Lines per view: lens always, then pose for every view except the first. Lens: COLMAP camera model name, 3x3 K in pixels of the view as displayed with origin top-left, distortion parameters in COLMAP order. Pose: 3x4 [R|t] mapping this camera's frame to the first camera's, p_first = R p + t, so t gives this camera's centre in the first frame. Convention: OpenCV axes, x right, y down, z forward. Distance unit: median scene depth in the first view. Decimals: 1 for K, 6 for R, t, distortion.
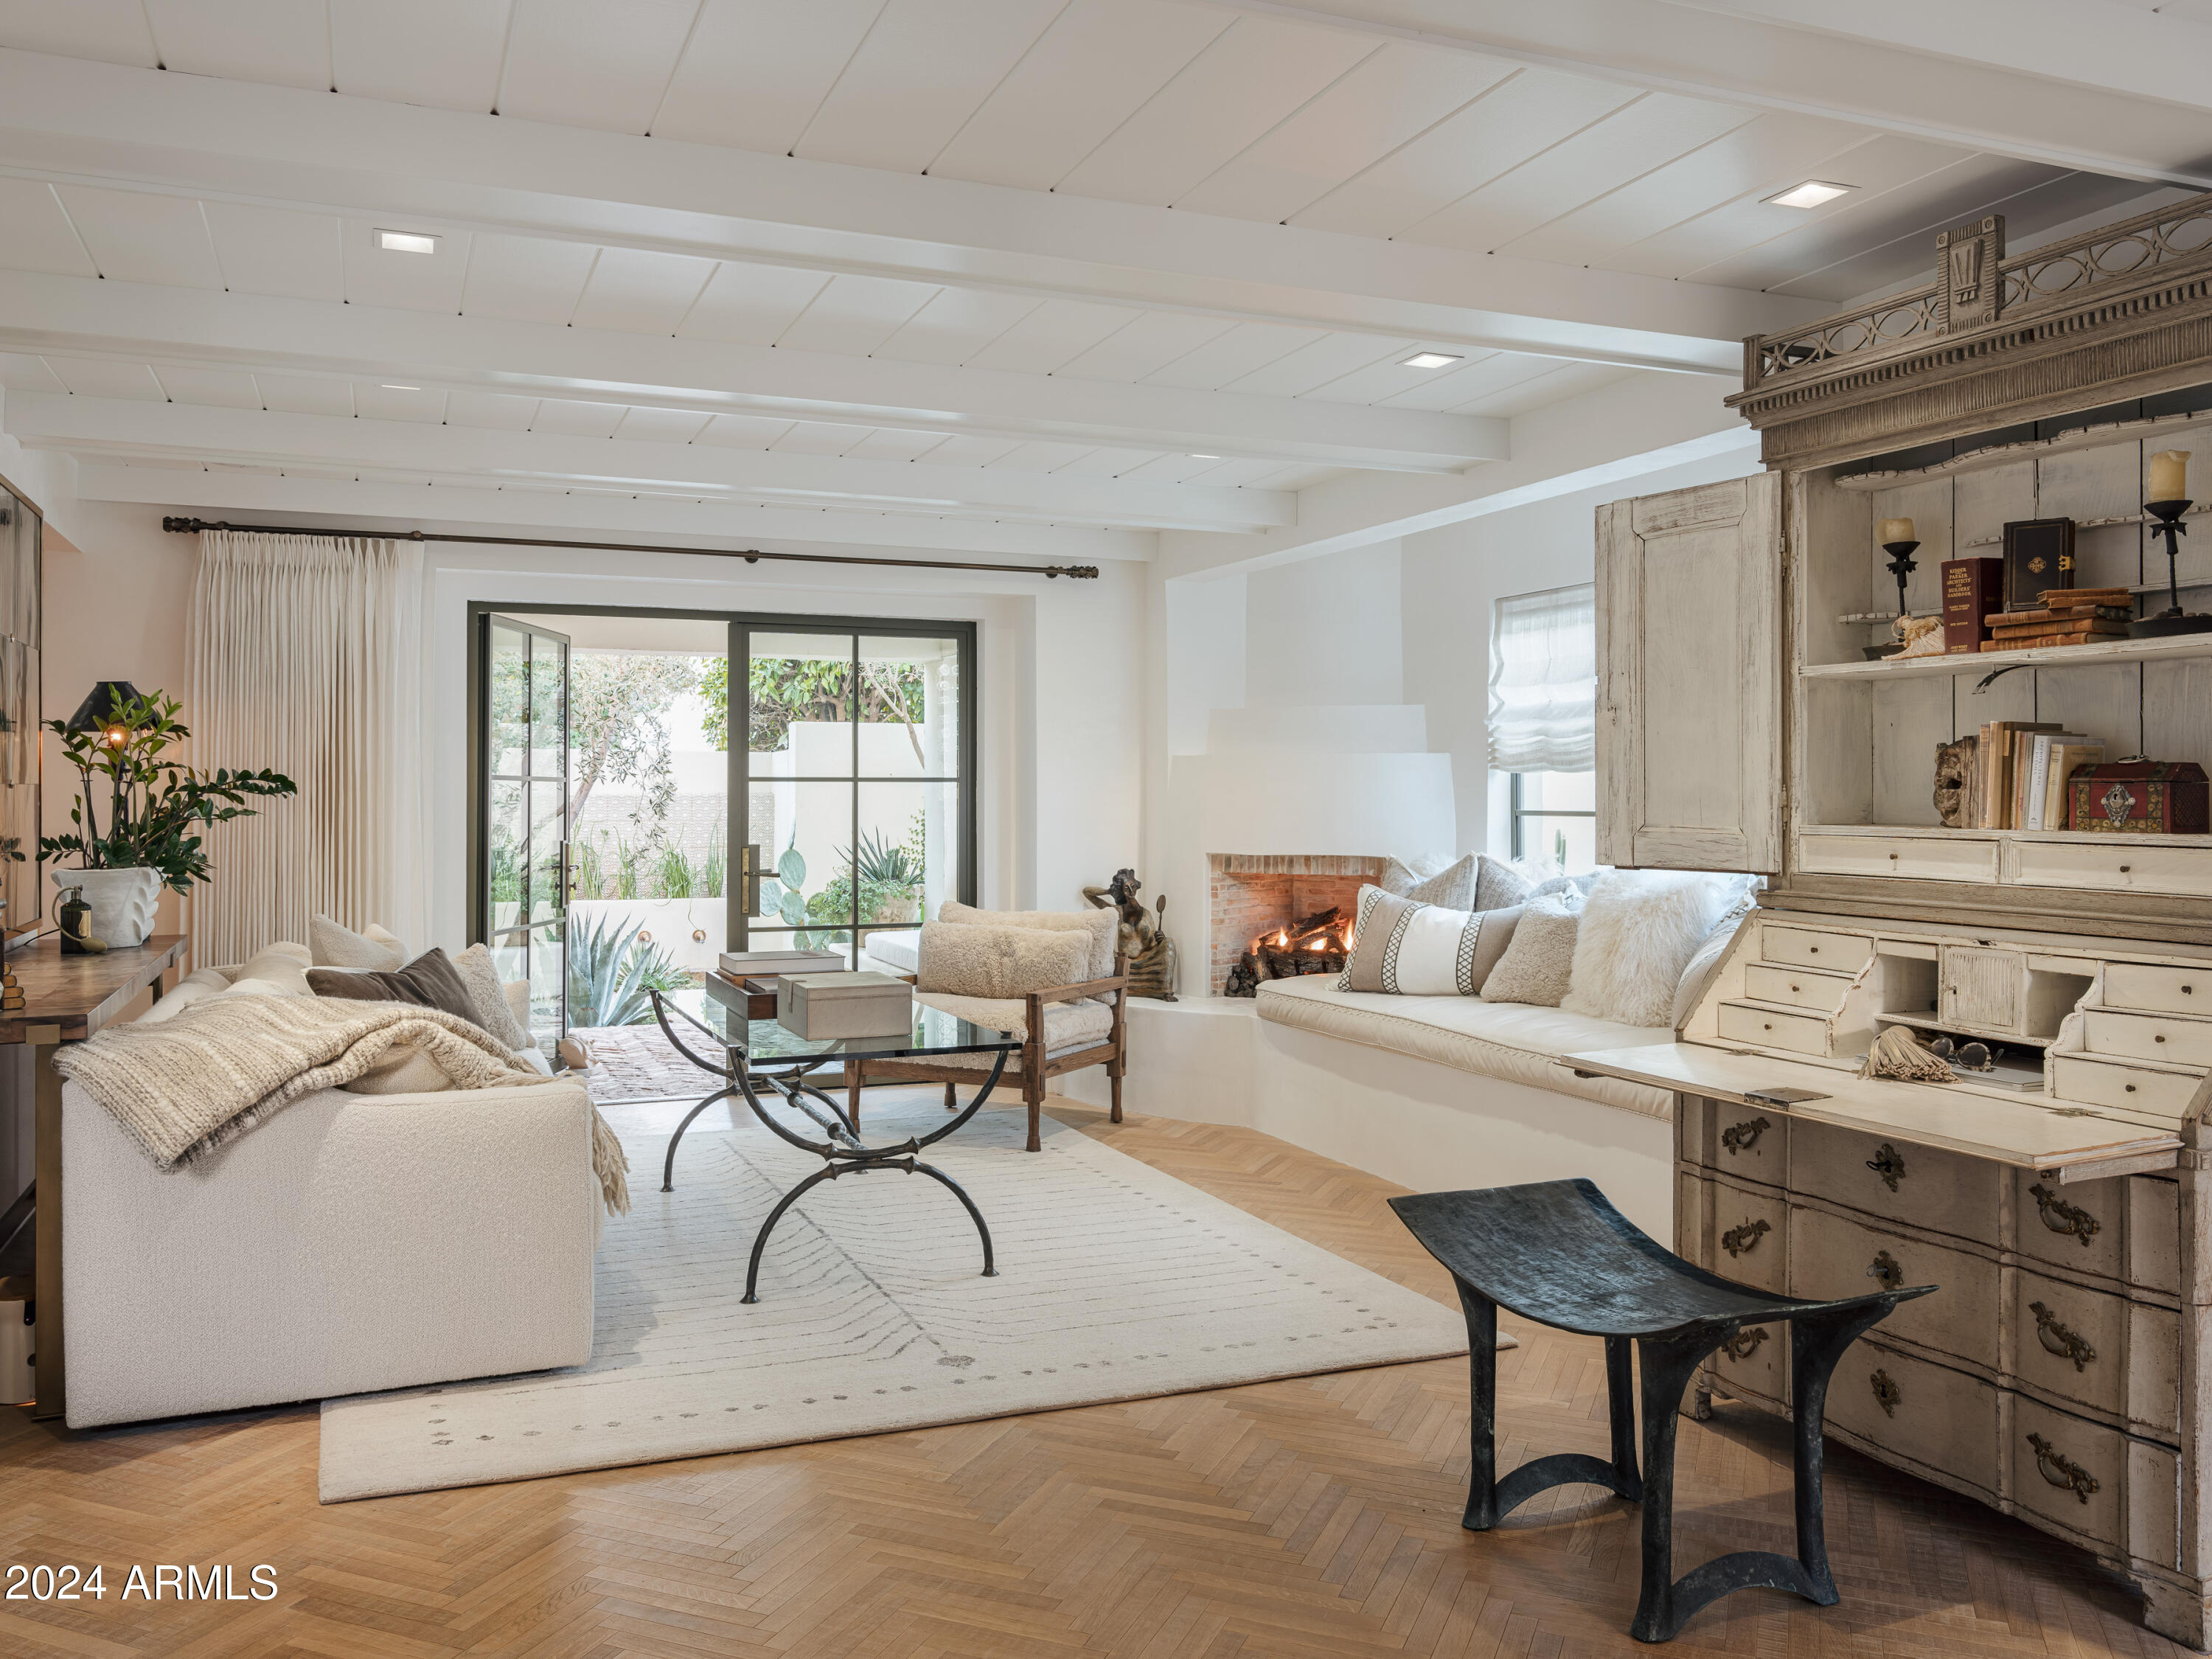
lens RADIAL K [[1705.4, 0, 1116.5], [0, 1705.4, 807.9], [0, 0, 1]] dist [0.002763, 0.004313]
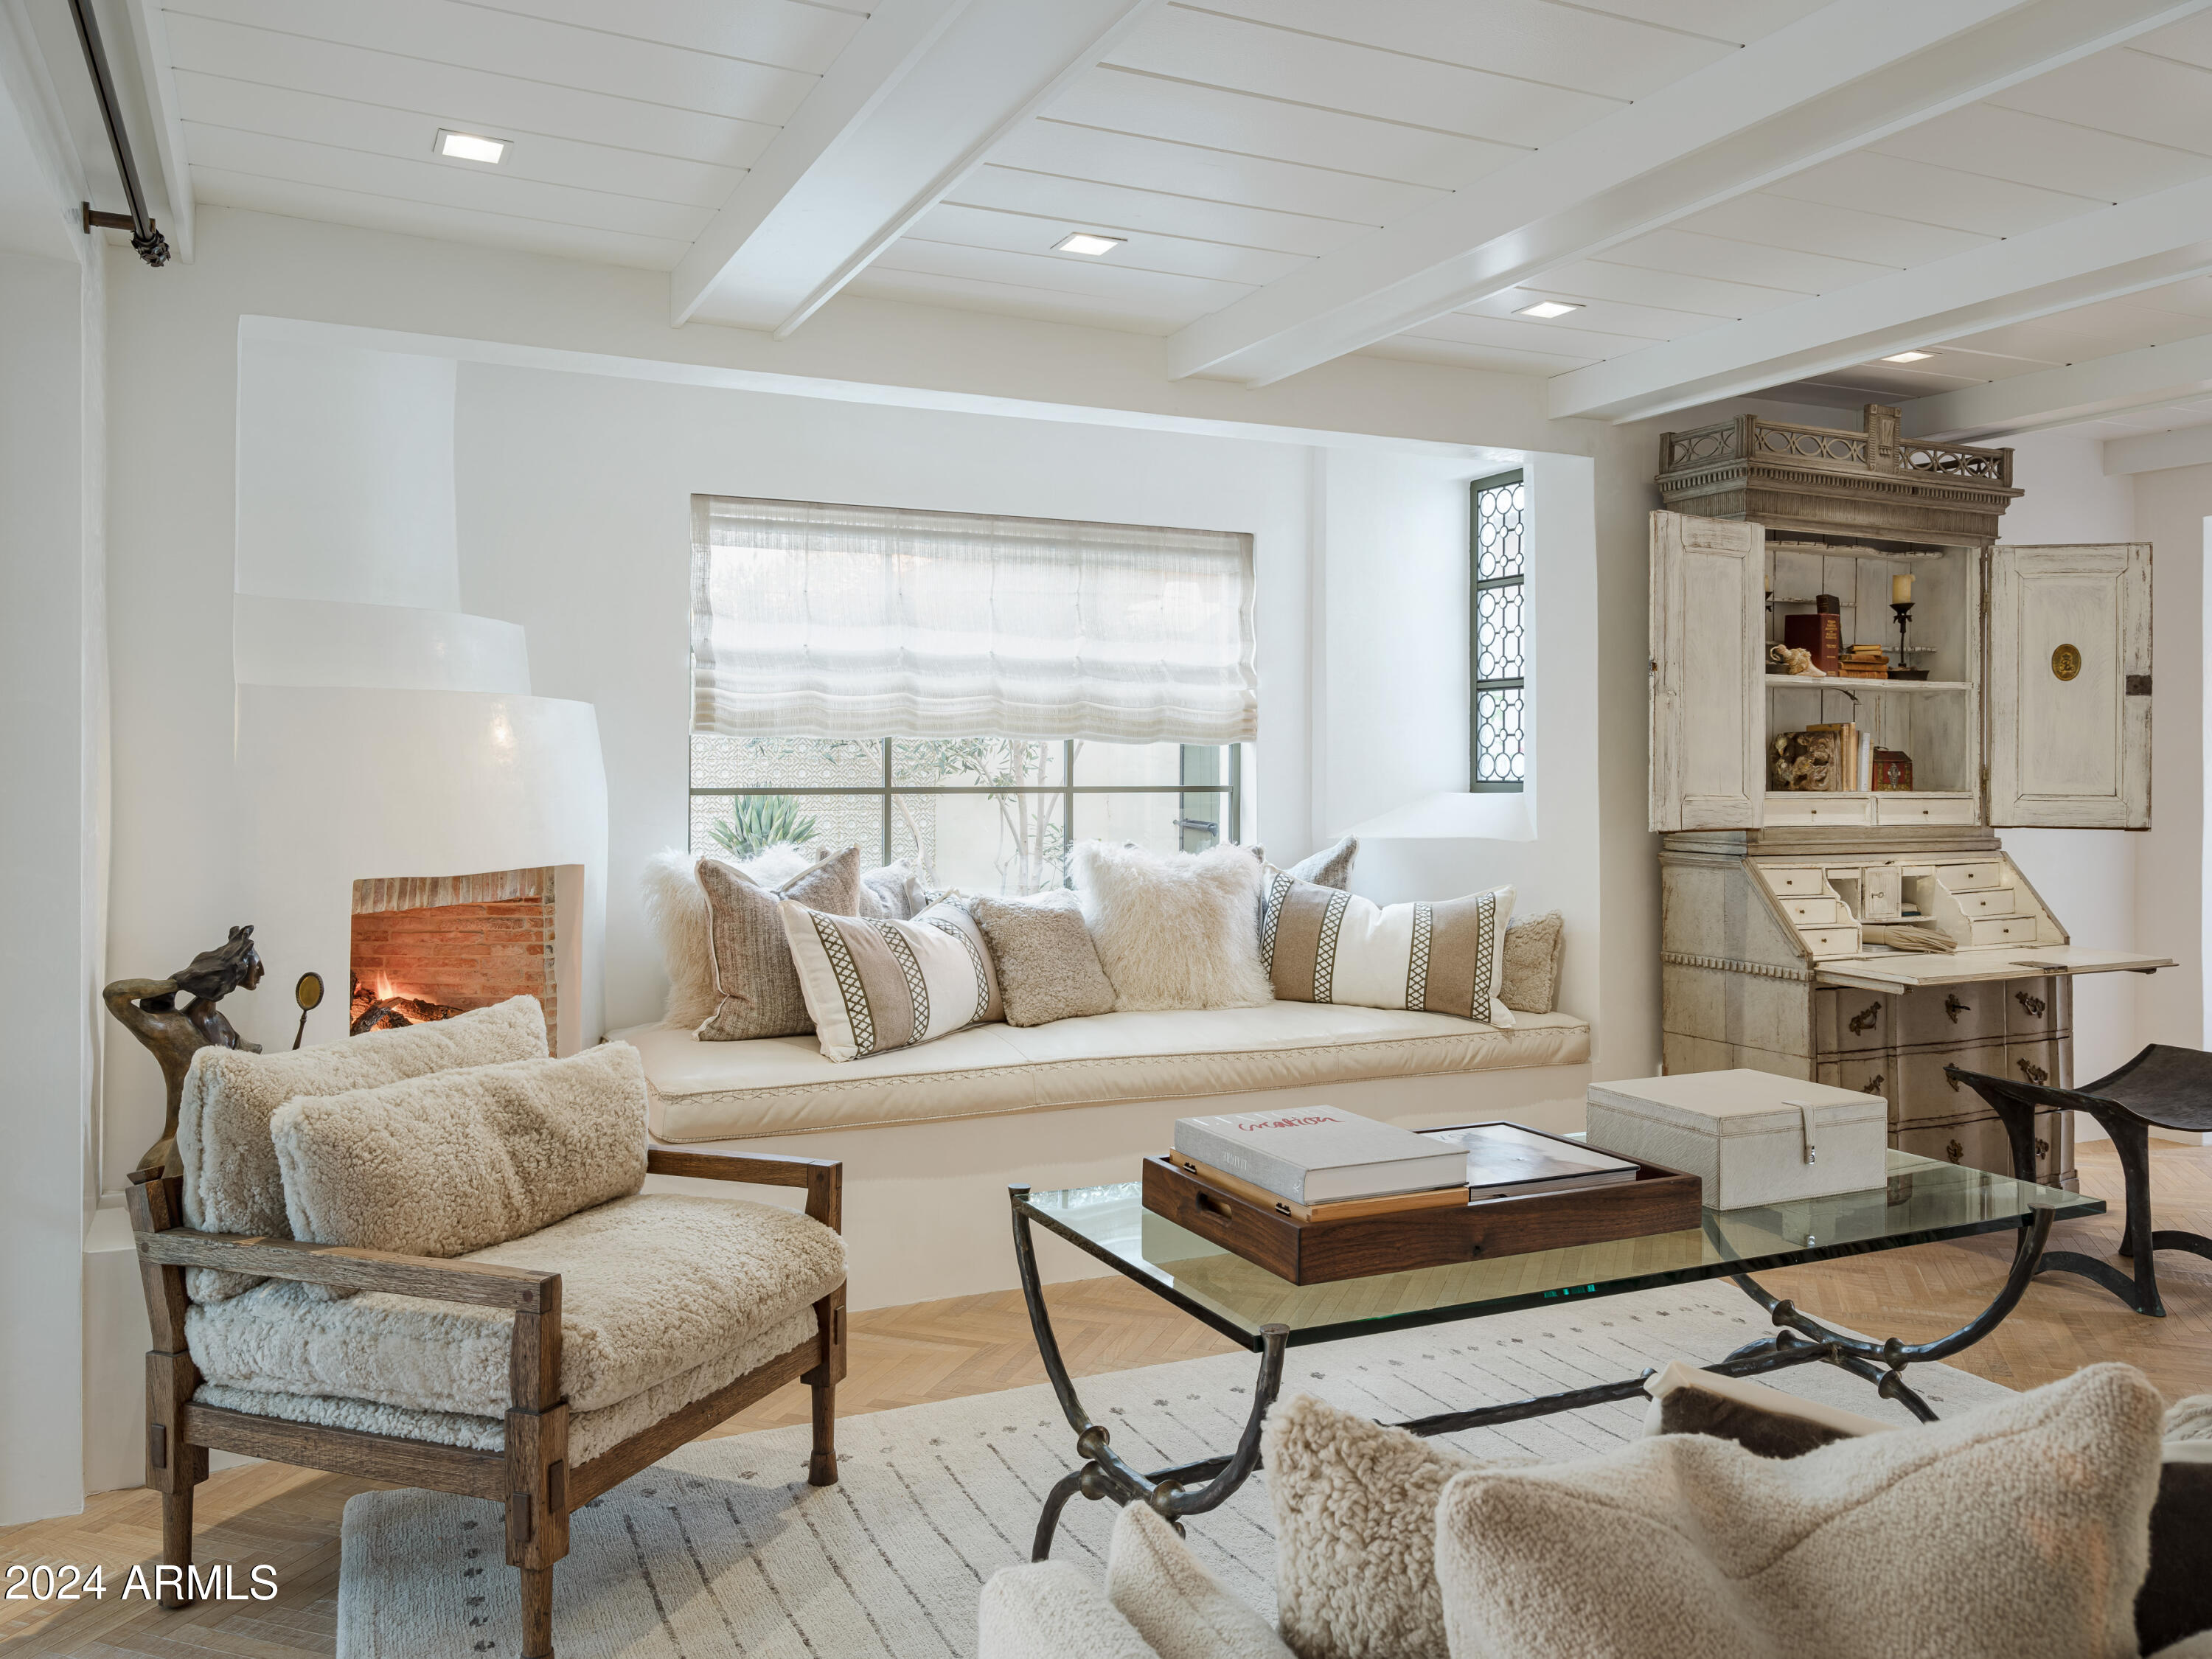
lens RADIAL K [[1705.4, 0, 1077.8], [0, 1705.4, 790.9], [0, 0, 1]] dist [0.002763, 0.004313]
pose [[-0.039494, -0.011786, 0.999150, -0.554993], [0.005775, 0.999911, 0.012023, -0.006036], [-0.999203, 0.006245, -0.039422, 0.960616]]
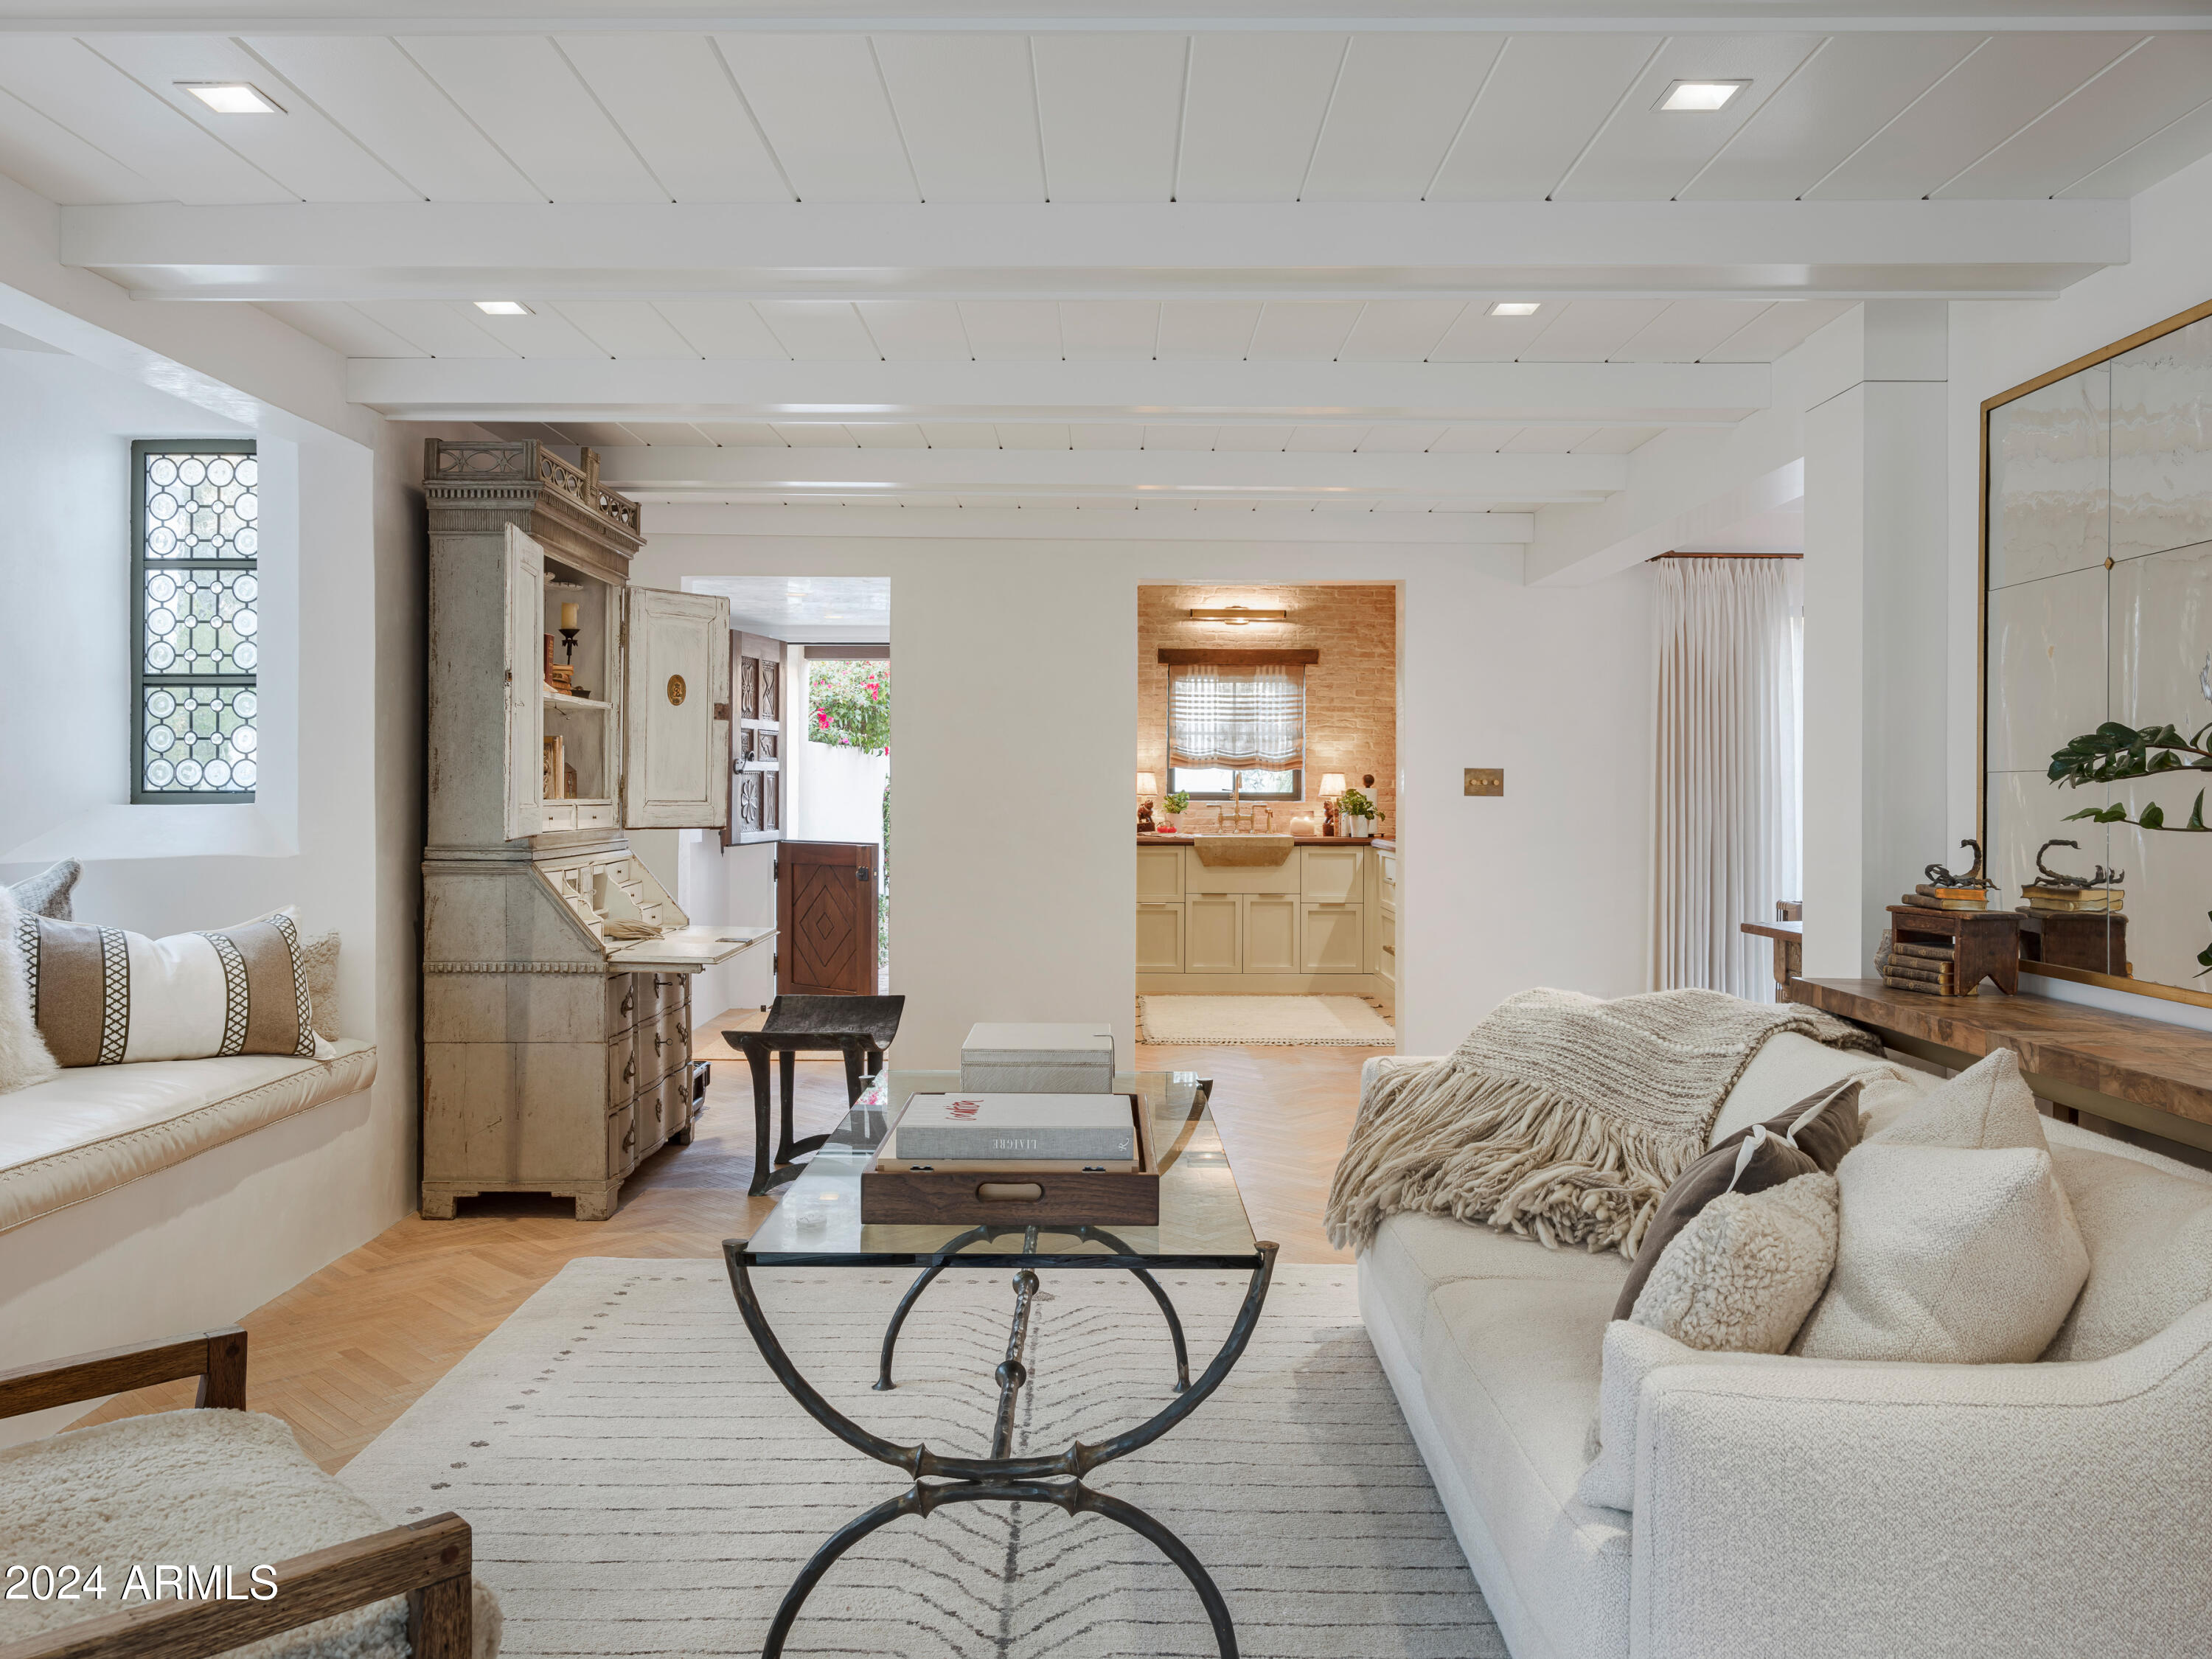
lens RADIAL K [[1705.4, 0, 1110.5], [0, 1705.4, 808.4], [0, 0, 1]] dist [0.002763, 0.004313]
pose [[-0.921596, -0.005325, 0.388114, -0.357026], [0.002172, 0.999820, 0.018874, -0.005031], [-0.388144, 0.018237, -0.921418, 1.273223]]
